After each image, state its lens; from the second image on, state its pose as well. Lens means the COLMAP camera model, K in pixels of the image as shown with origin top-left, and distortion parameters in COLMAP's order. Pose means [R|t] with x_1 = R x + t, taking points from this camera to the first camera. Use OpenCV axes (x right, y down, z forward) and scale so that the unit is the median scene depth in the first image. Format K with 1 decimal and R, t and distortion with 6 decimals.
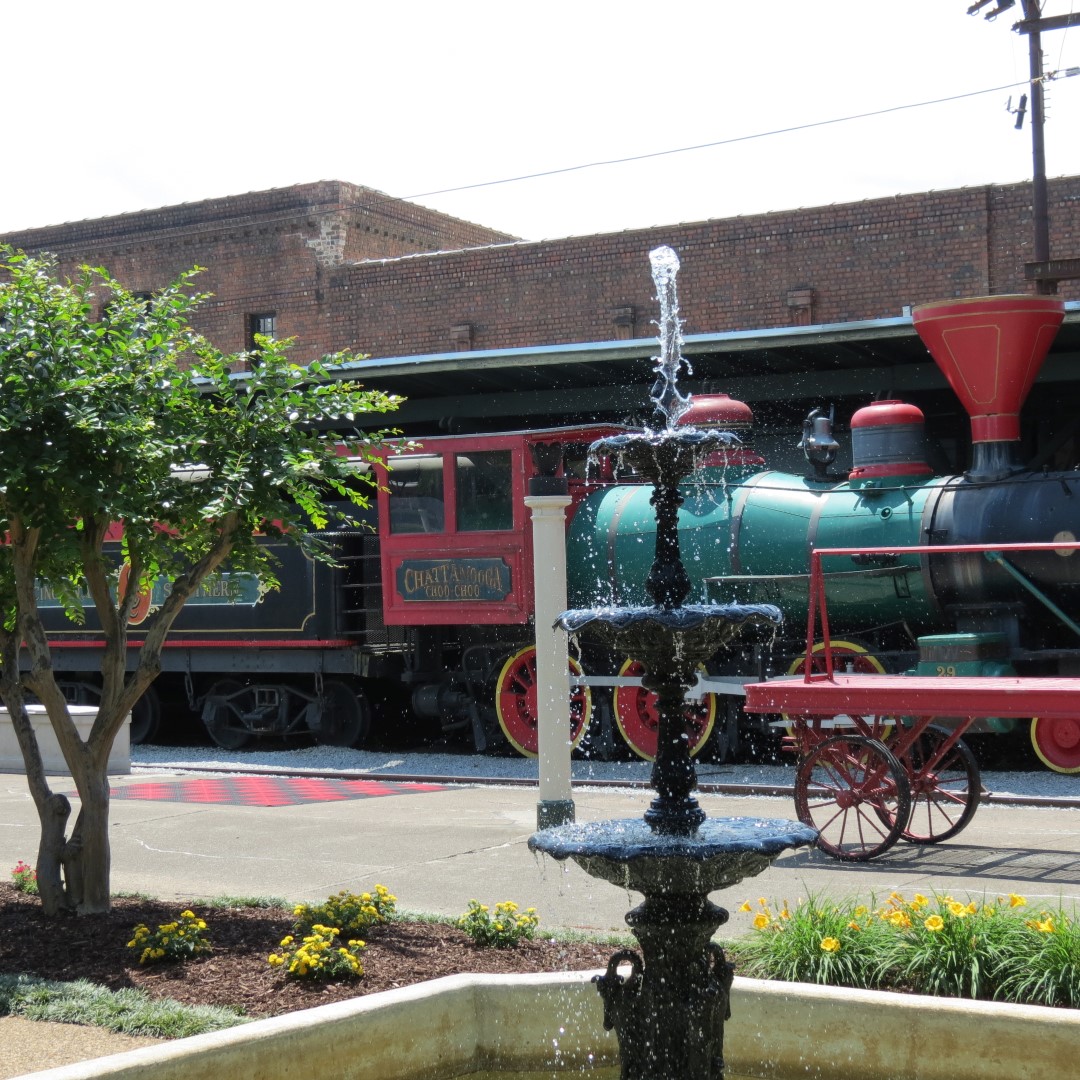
lens RADIAL K [[2297.3, 0, 540.0], [0, 2297.3, 540.0], [0, 0, 1]] dist [-0.170692, 0.220150]
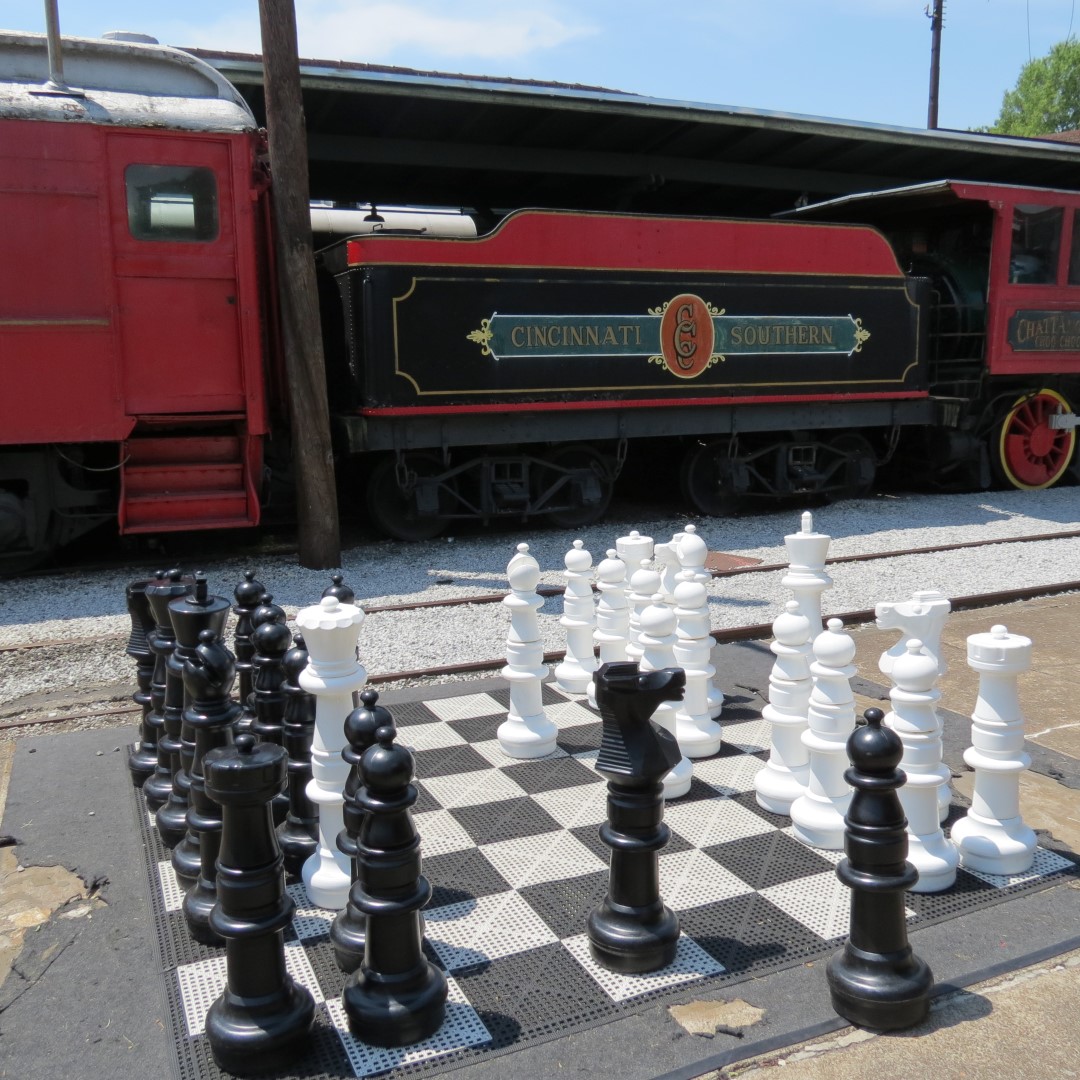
lens RADIAL K [[1008.3, 0, 540.0], [0, 1008.3, 540.0], [0, 0, 1]] dist [-0.002706, 0.002330]
pose [[0.516414, -0.131539, 0.846176, -0.575706], [-0.013680, 0.986739, 0.161739, 0.040963], [-0.856230, -0.095099, 0.507766, 0.959315]]
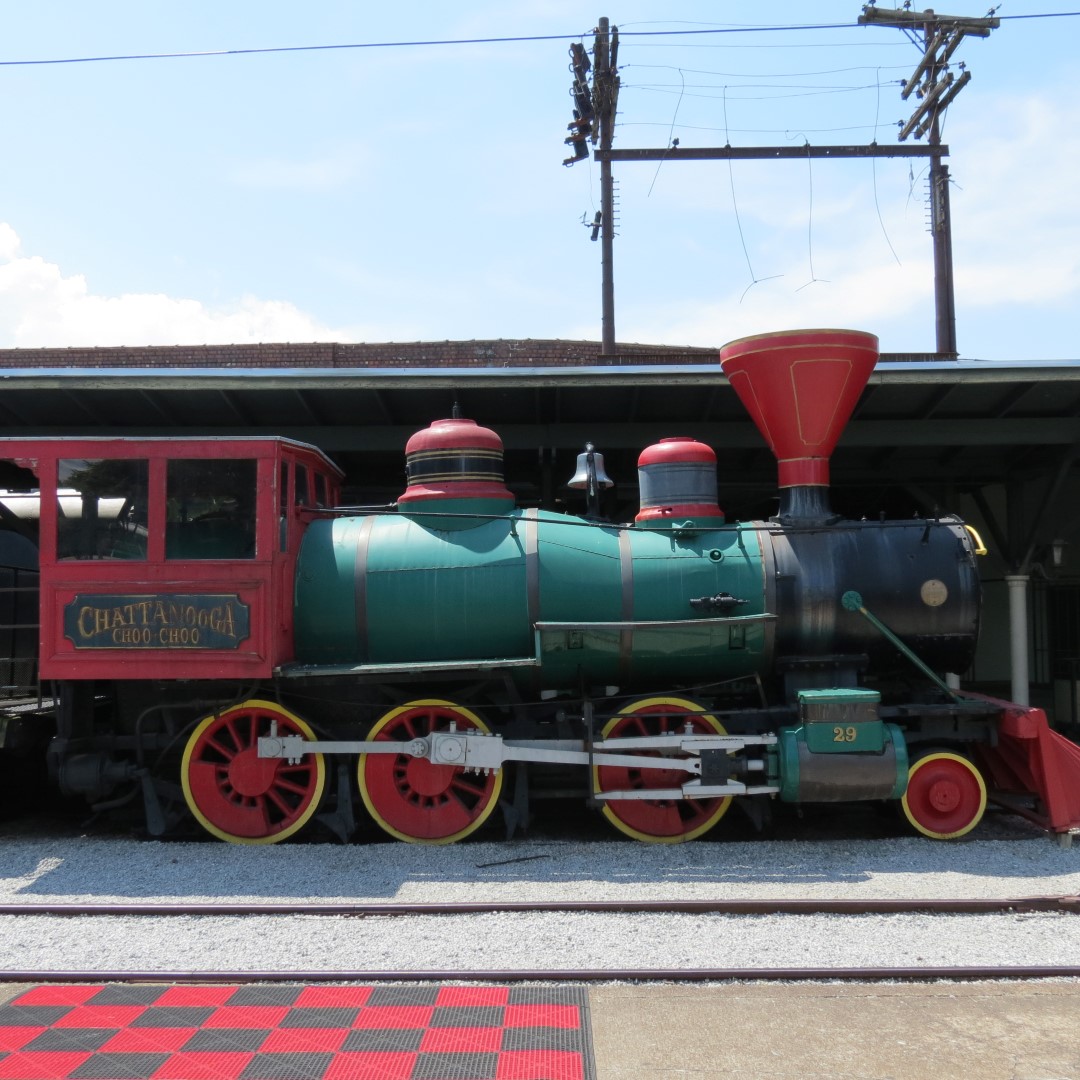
lens RADIAL K [[1184.5, 0, 540.0], [0, 1184.5, 540.0], [0, 0, 1]] dist [-0.044500, 0.011147]
pose [[0.820259, 0.058571, 0.568985, -0.160119], [-0.020809, 0.997141, -0.072647, 0.016173], [-0.571613, 0.047749, 0.819133, 0.597727]]
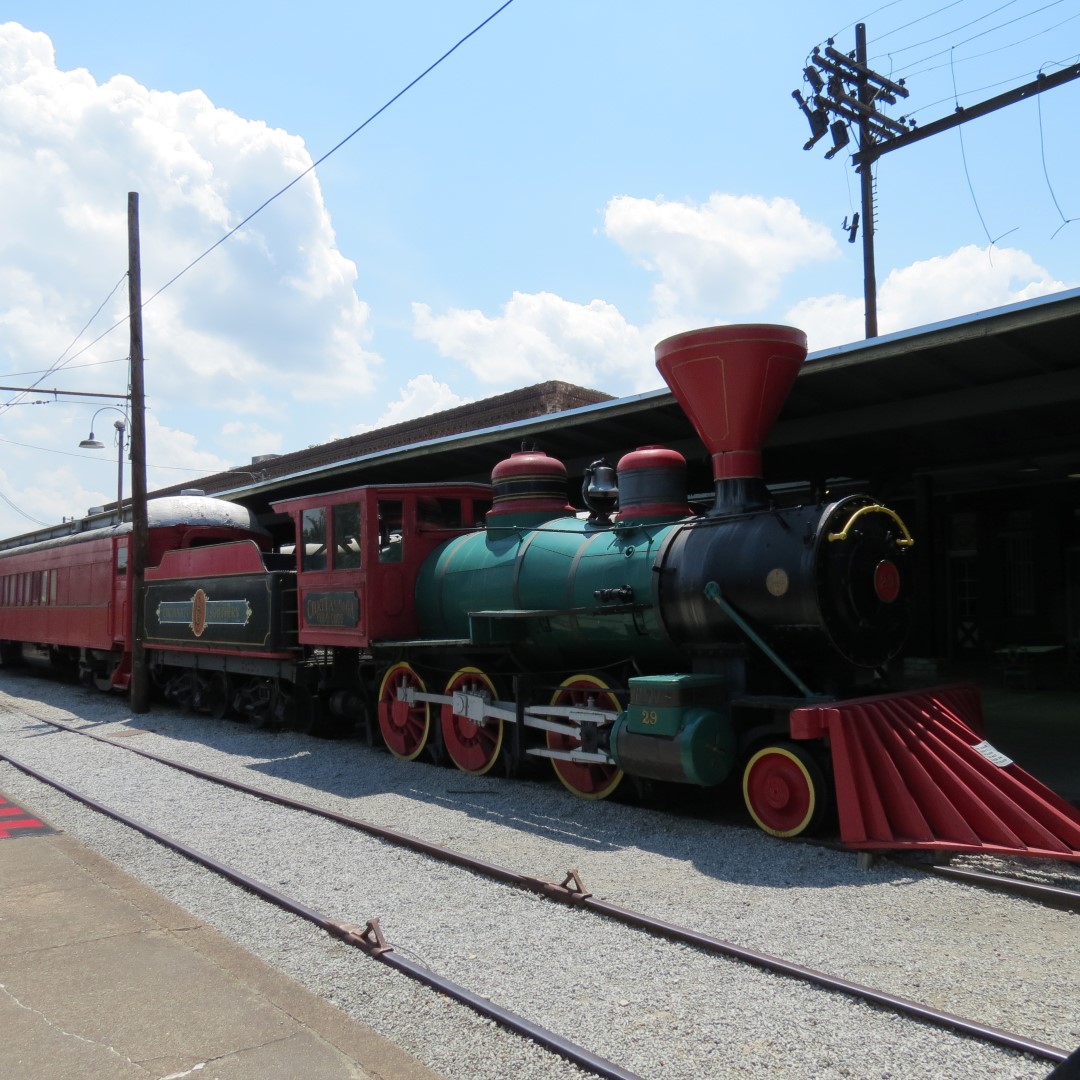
lens RADIAL K [[1014.3, 0, 540.0], [0, 1014.3, 540.0], [0, 0, 1]] dist [-0.061906, -0.011319]
pose [[0.966821, -0.001556, -0.255450, 0.208945], [-0.010033, 0.998979, -0.044057, 0.003118], [0.255258, 0.045158, 0.965818, 0.503717]]
